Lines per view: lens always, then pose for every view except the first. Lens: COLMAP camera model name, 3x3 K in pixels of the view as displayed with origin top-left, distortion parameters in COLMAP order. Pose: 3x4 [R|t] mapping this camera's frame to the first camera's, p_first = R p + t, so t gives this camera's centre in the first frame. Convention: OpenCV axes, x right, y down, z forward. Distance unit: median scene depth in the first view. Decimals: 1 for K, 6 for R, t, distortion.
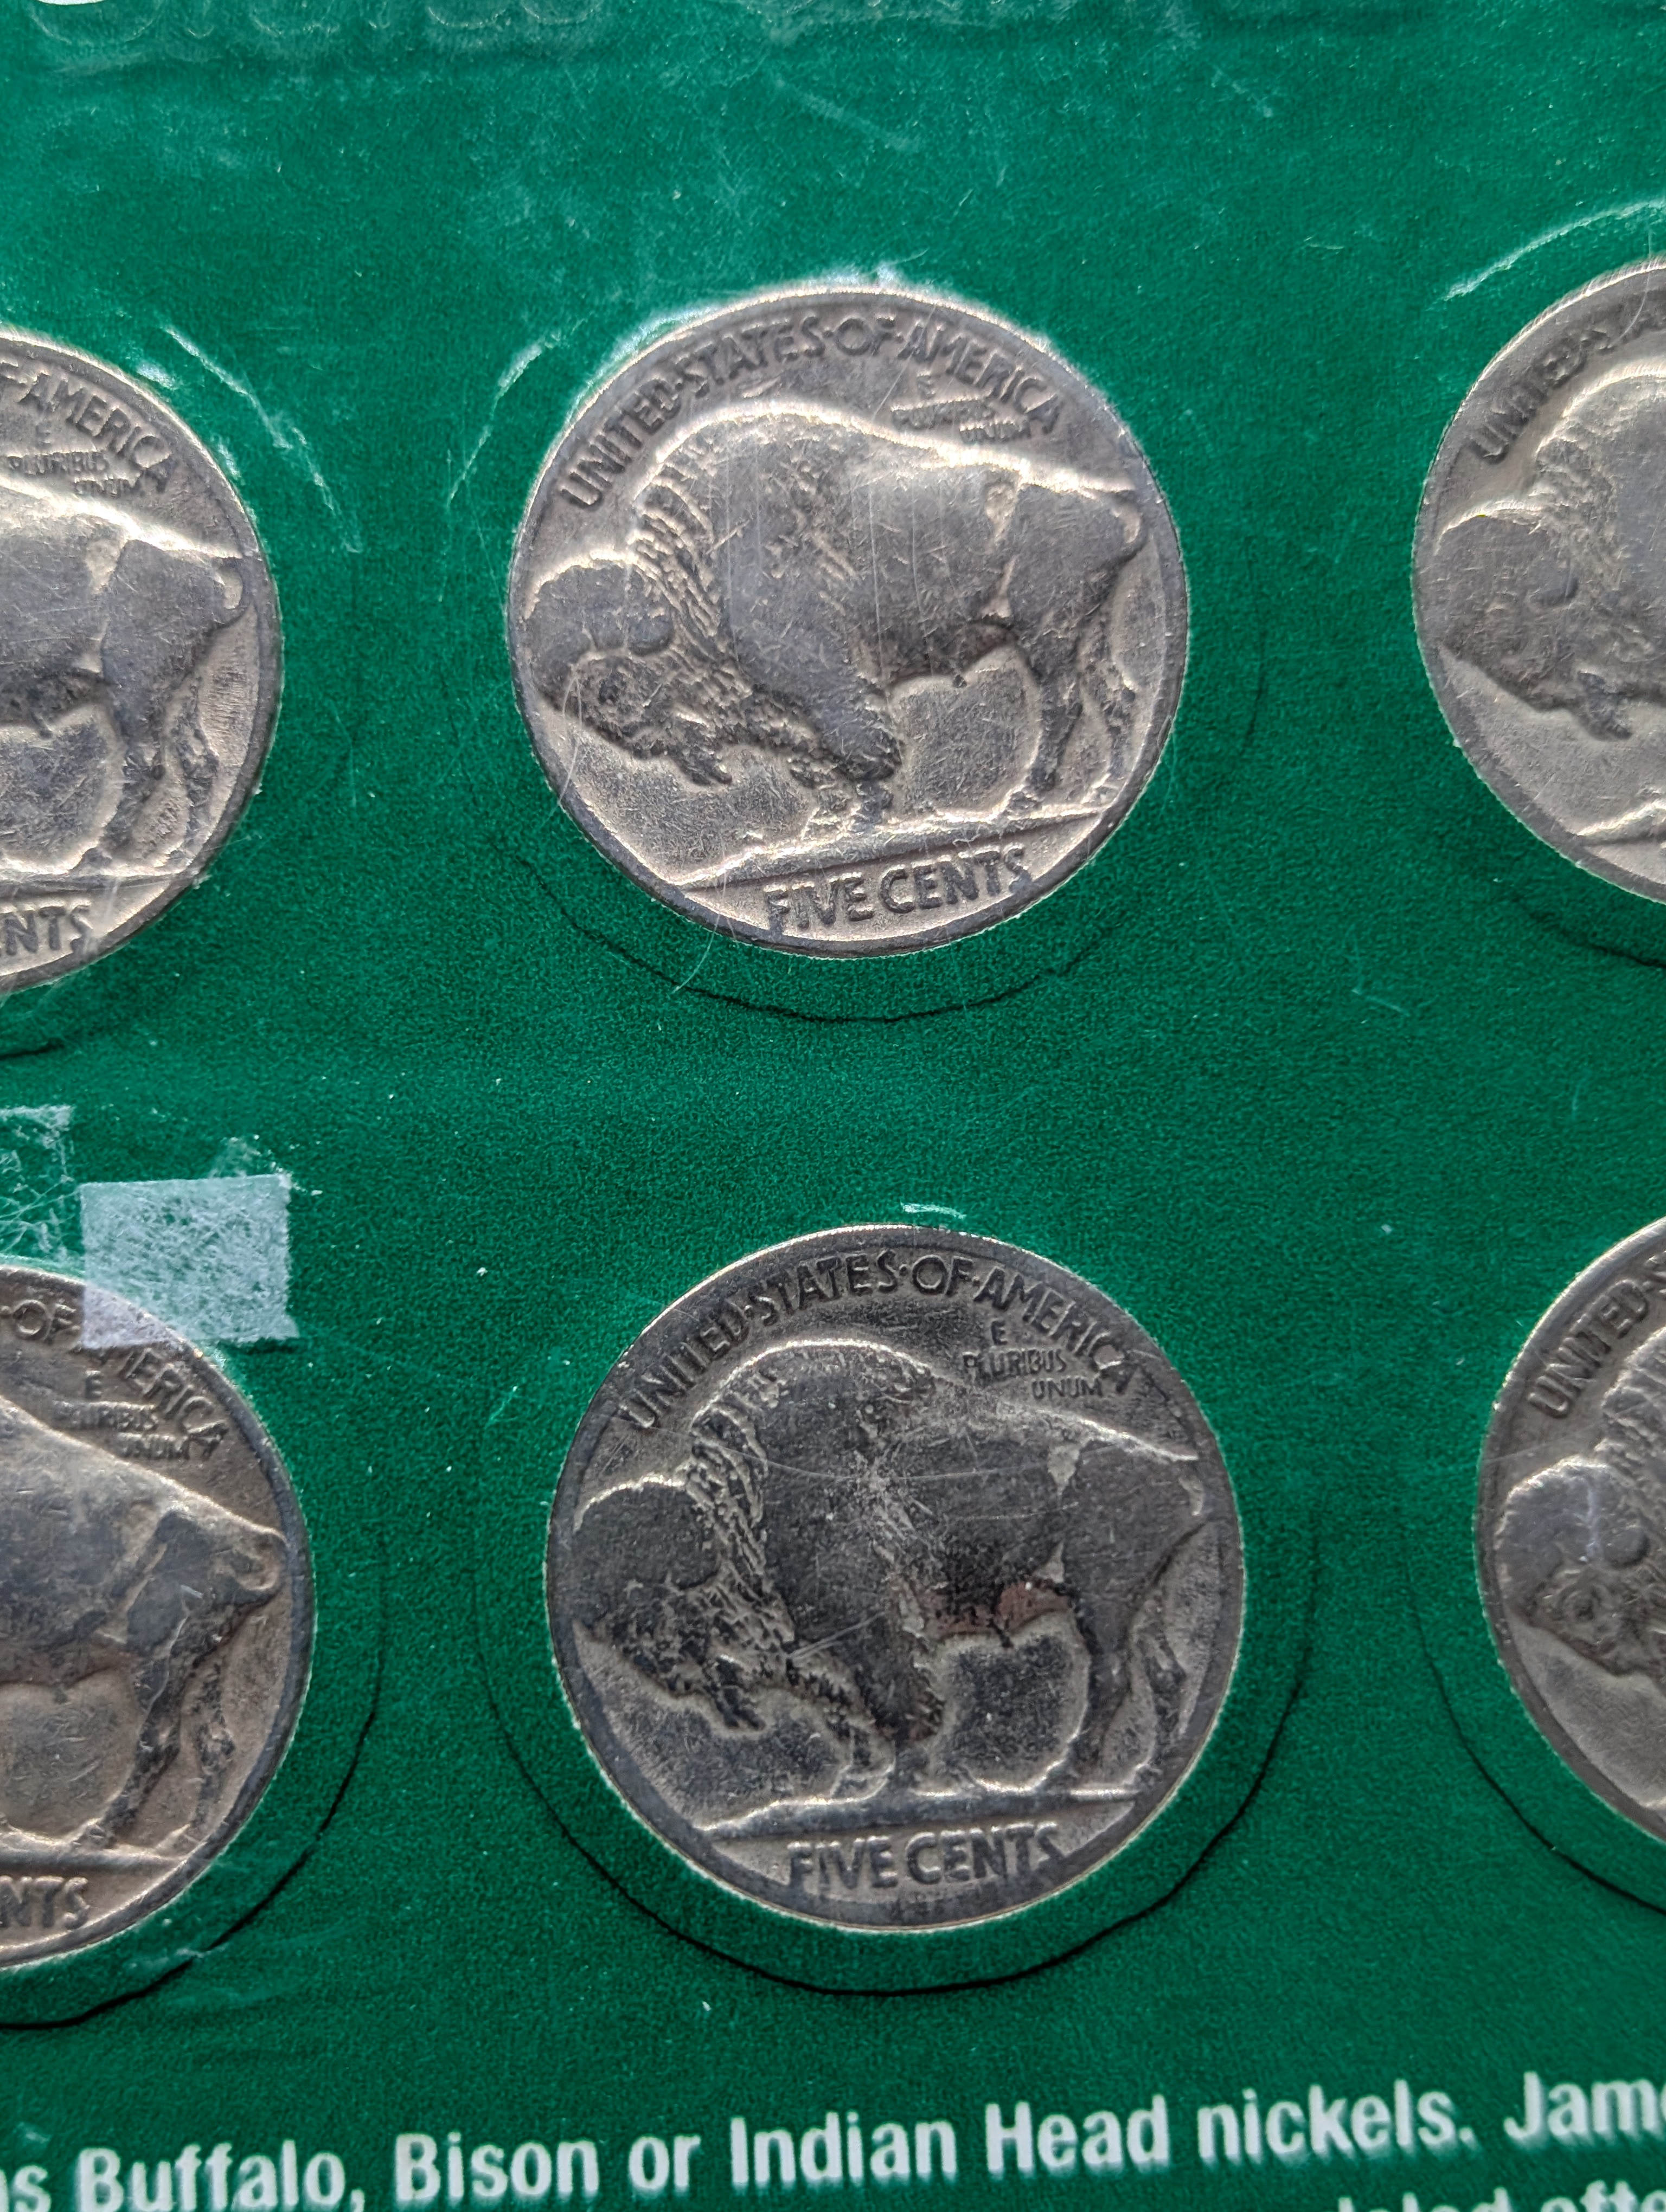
lens RADIAL K [[4049.9, 0, 832.8], [0, 4049.9, 1102.6], [0, 0, 1]] dist [0.083324, 0.000000]
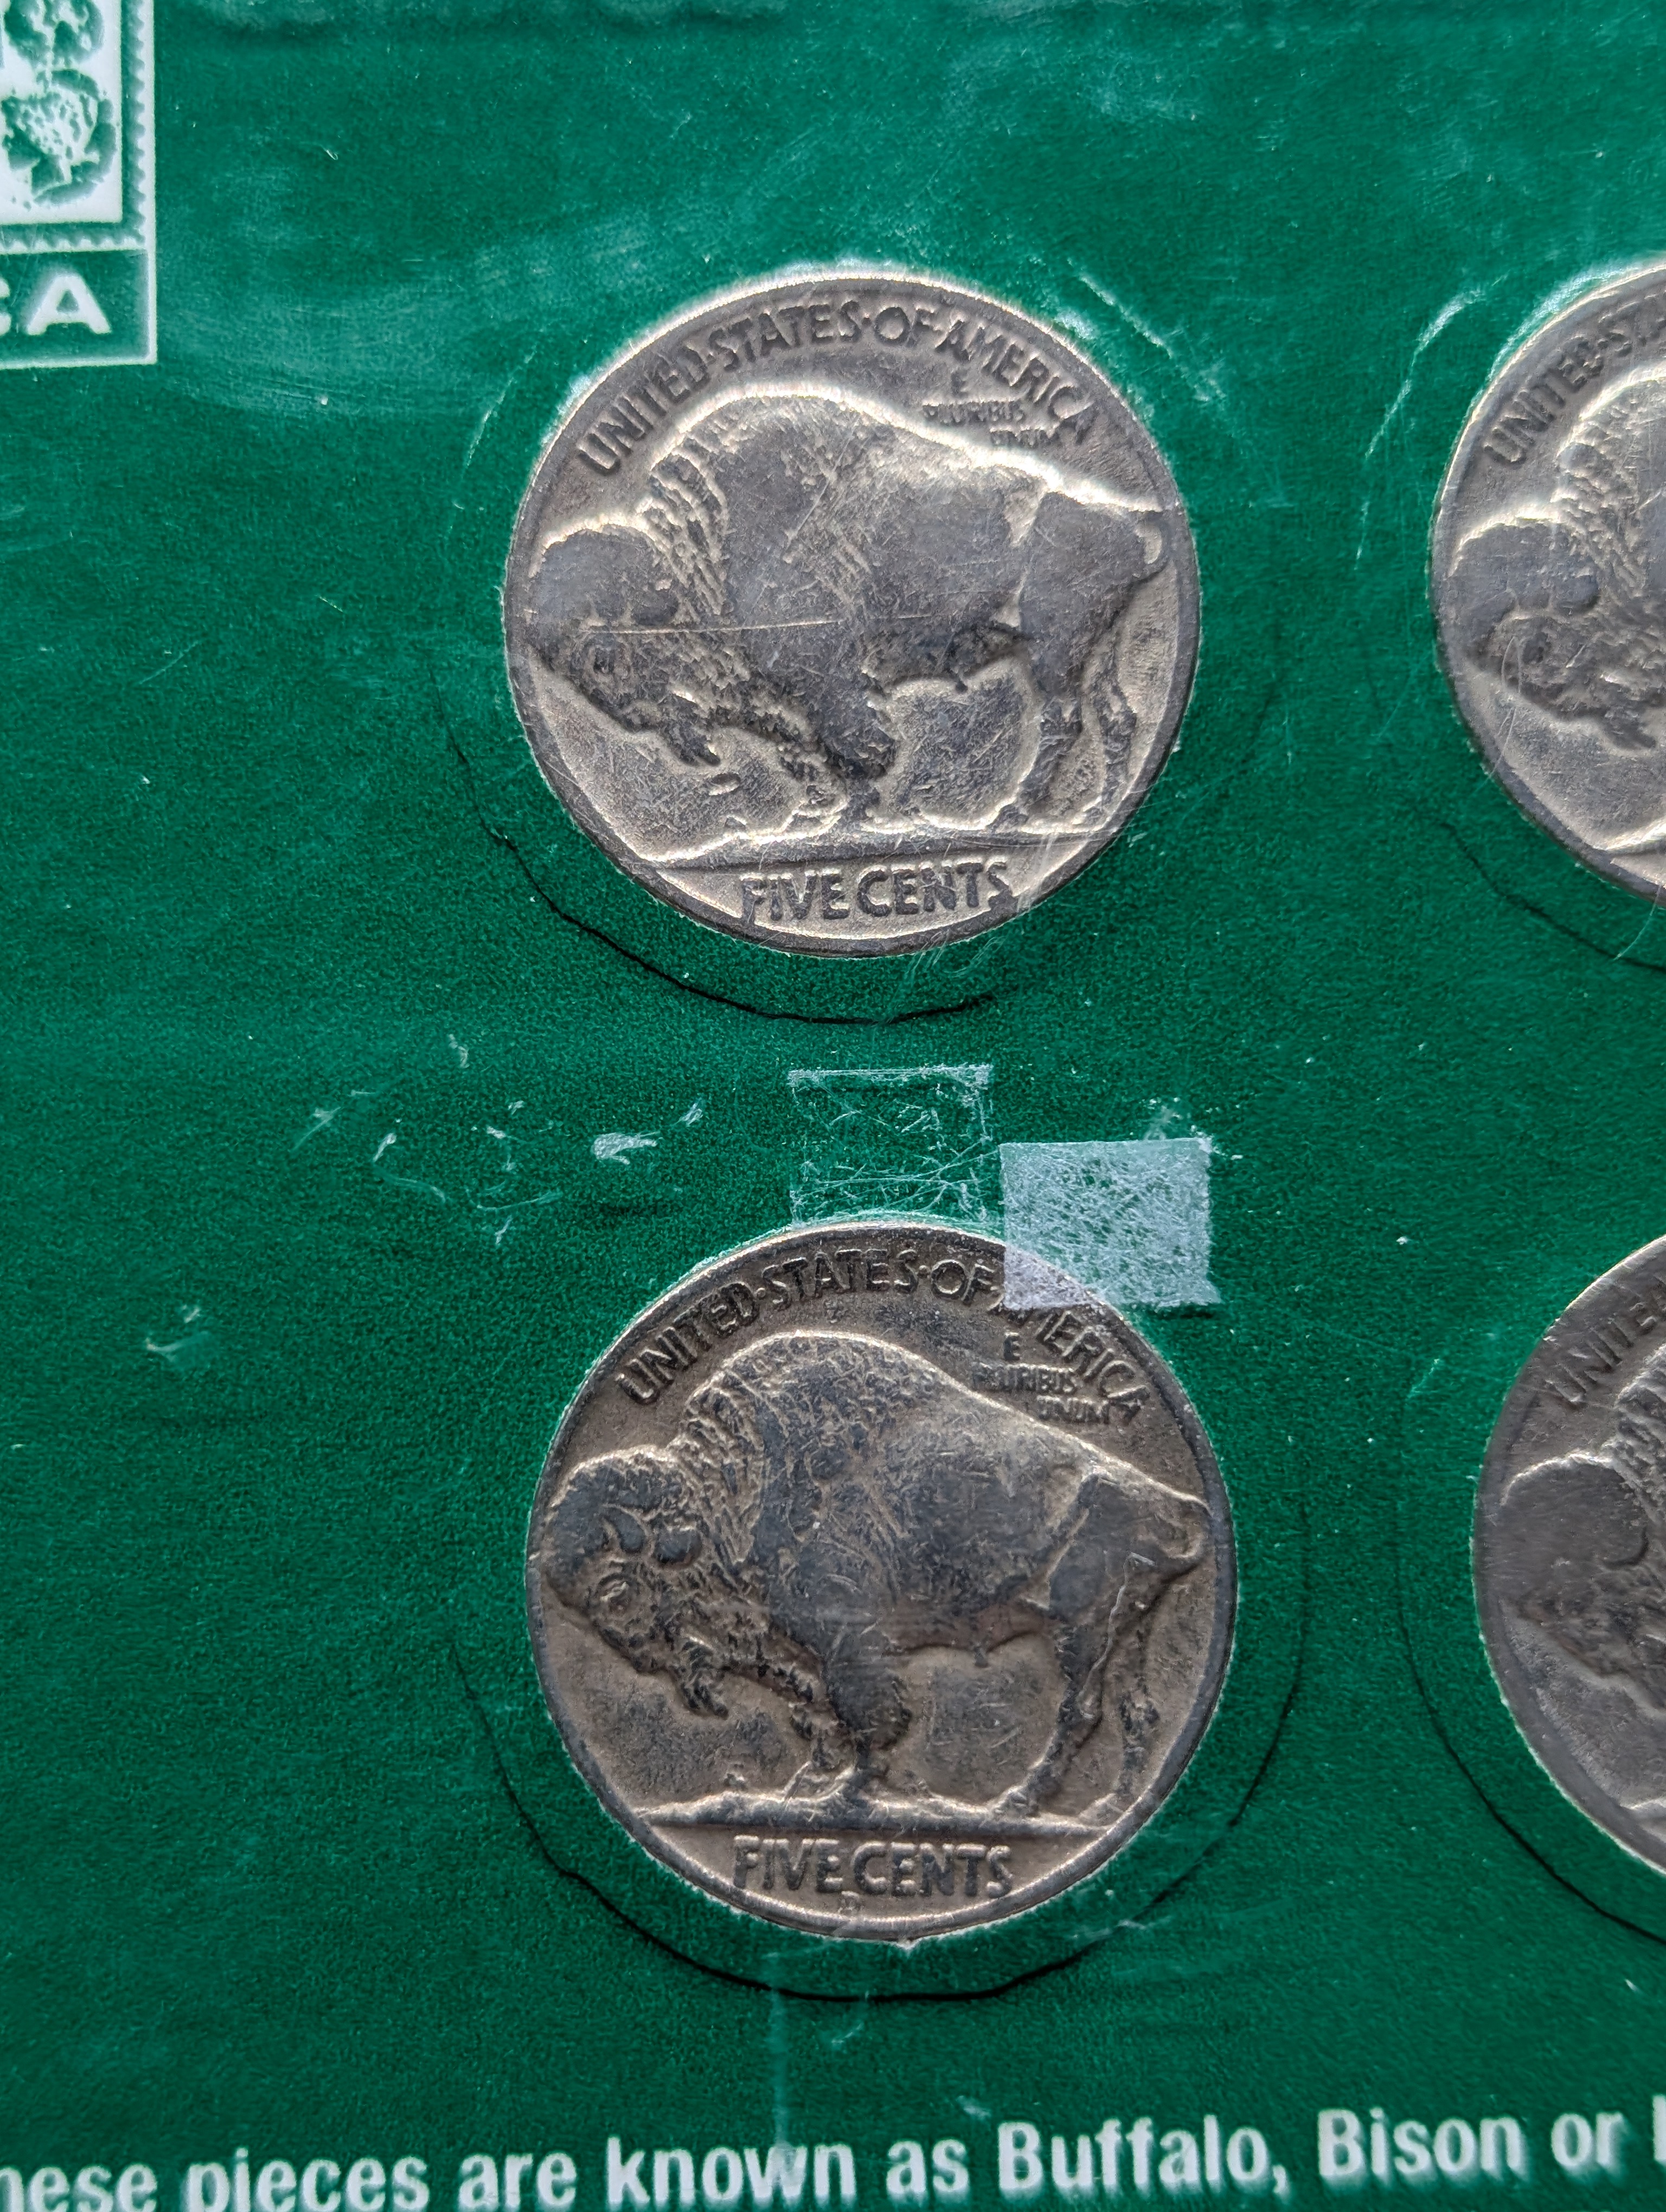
lens RADIAL K [[4049.9, 0, 832.9], [0, 4049.9, 1109.8], [0, 0, 1]] dist [0.083324, 0.000000]
pose [[0.999713, 0.017907, 0.015890, -0.241211], [-0.018023, 0.999812, 0.007183, 0.005432], [-0.015758, -0.007467, 0.999848, 0.016002]]
